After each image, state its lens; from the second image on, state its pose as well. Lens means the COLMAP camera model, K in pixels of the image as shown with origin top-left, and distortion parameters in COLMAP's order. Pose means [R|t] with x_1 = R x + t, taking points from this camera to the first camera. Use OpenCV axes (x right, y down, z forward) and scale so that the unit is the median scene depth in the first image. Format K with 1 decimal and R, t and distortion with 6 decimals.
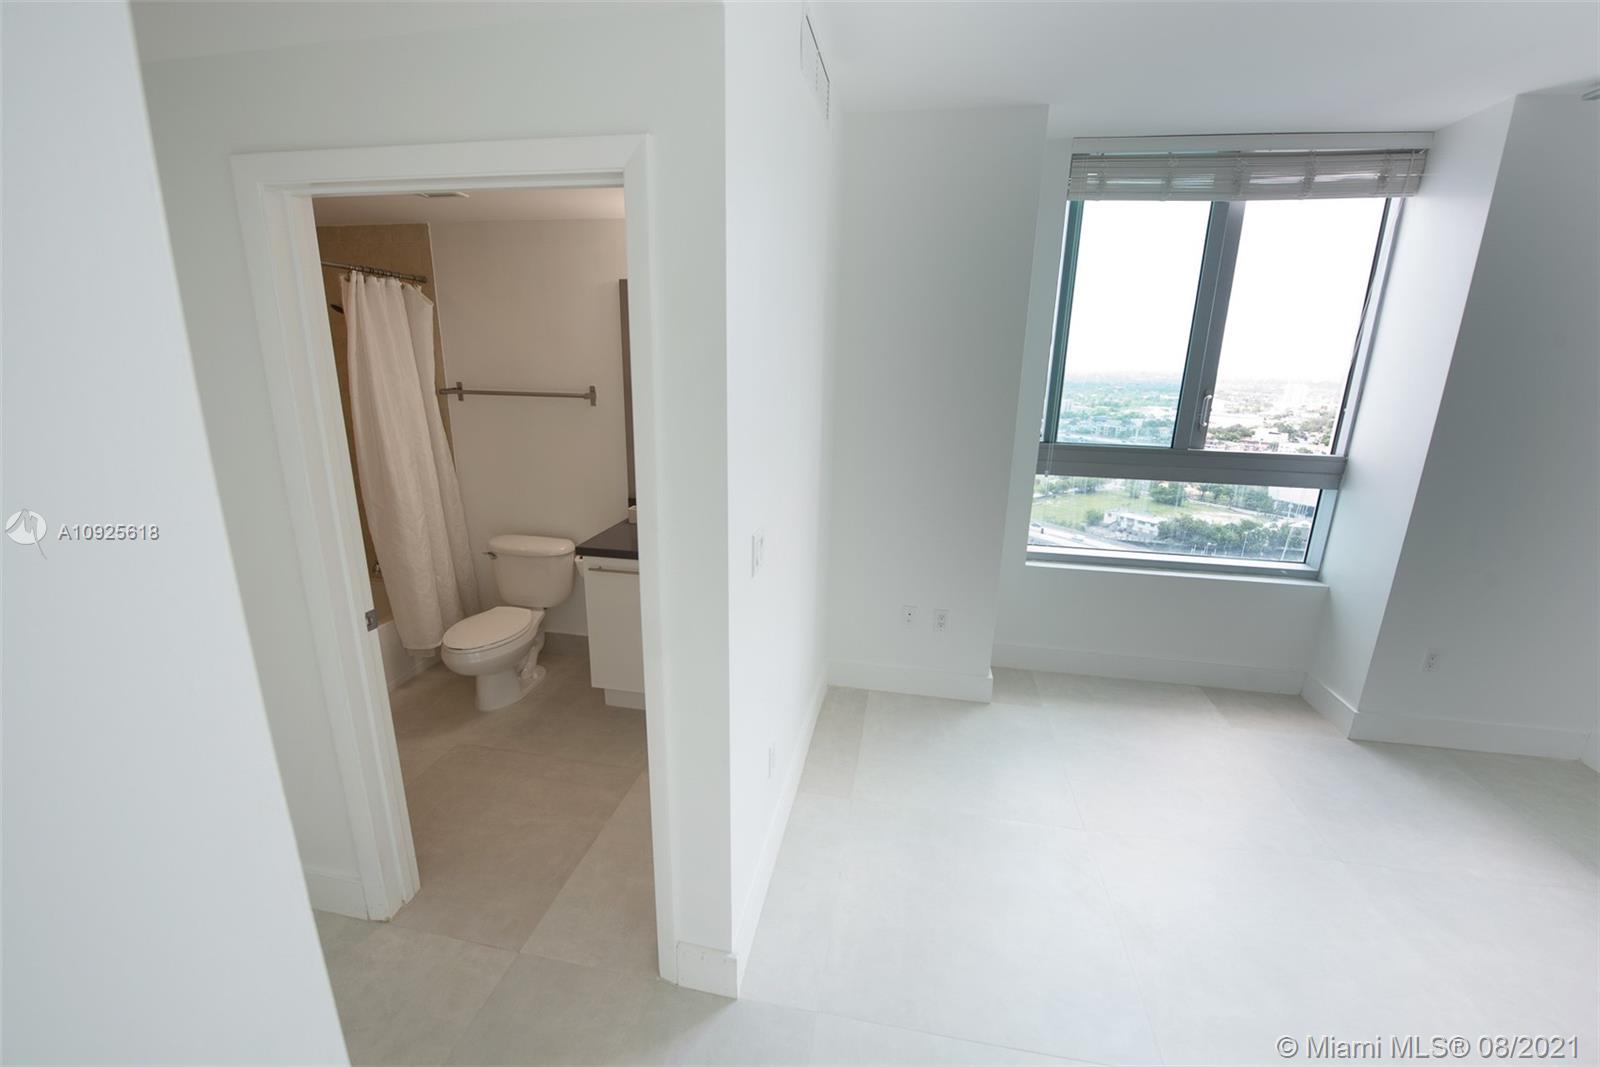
lens RADIAL K [[640.2, 0, 798.3], [0, 640.2, 531.3], [0, 0, 1]] dist [-0.016335, -0.002647]
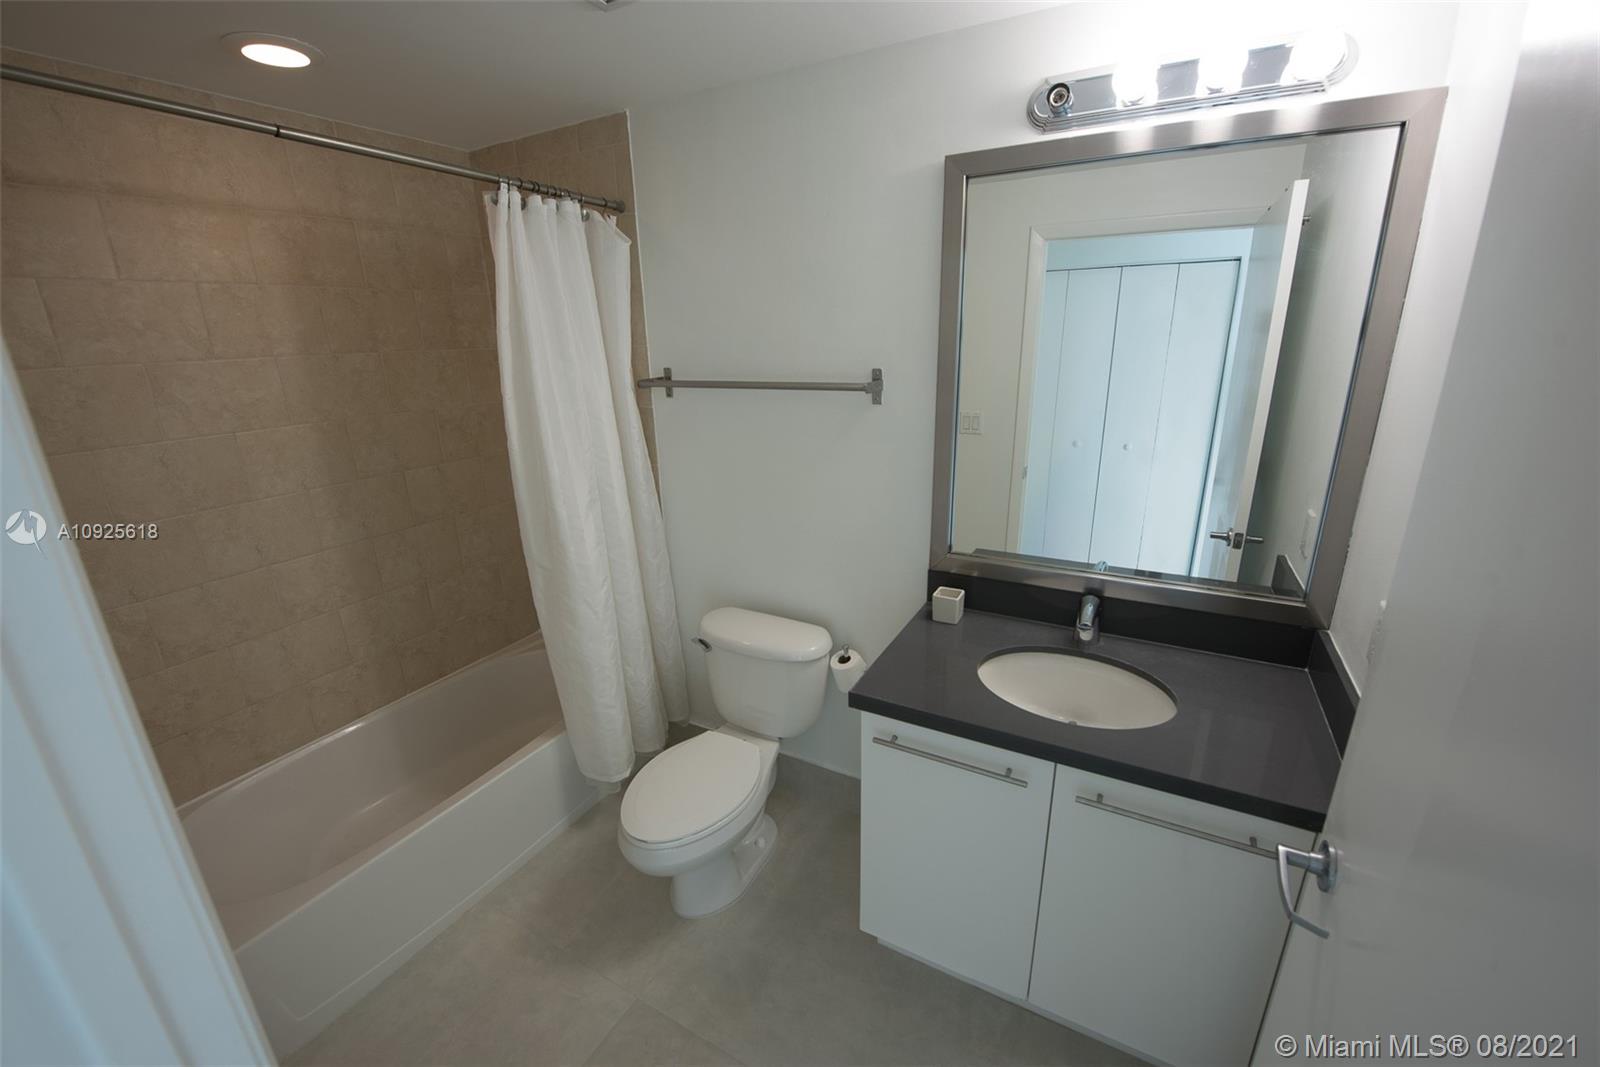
lens RADIAL K [[640.2, 0, 799.4], [0, 640.2, 537.3], [0, 0, 1]] dist [-0.016335, -0.002647]
pose [[0.946818, 0.054452, -0.317128, -0.200368], [-0.040794, 0.997938, 0.049555, -0.105046], [0.319172, -0.033983, 0.947087, 0.441756]]
